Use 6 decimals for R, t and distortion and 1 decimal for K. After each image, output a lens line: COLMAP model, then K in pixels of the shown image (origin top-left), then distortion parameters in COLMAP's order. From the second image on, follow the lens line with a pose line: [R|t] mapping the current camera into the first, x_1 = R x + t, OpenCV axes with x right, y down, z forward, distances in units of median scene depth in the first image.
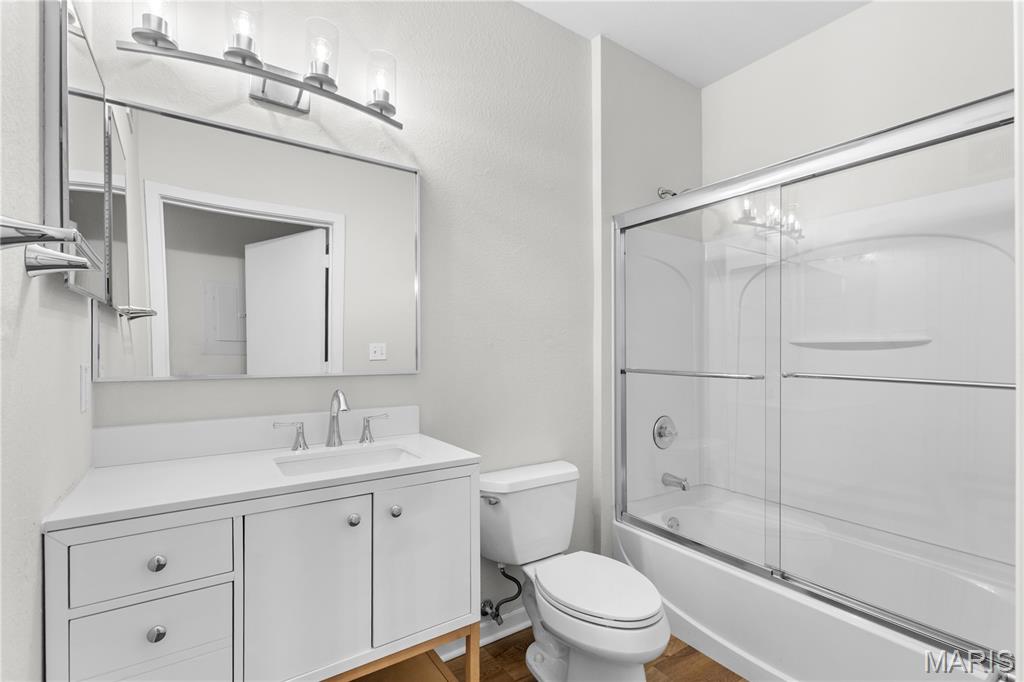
lens RADIAL K [[459.7, 0, 512.9], [0, 459.7, 345.4], [0, 0, 1]] dist [0.001917, -0.000362]
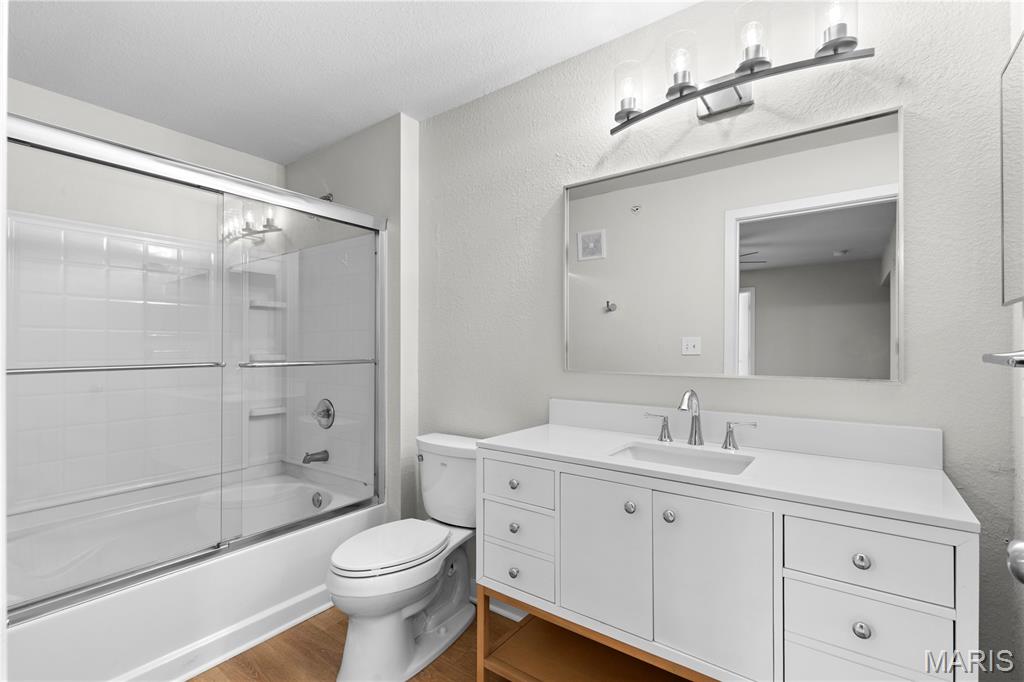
lens RADIAL K [[459.7, 0, 506.6], [0, 459.7, 346.2], [0, 0, 1]] dist [0.001917, -0.000362]
pose [[0.307756, -0.008373, -0.951429, 0.348441], [0.011853, 0.999917, -0.004965, 0.002521], [0.951392, -0.009750, 0.307830, 0.234537]]
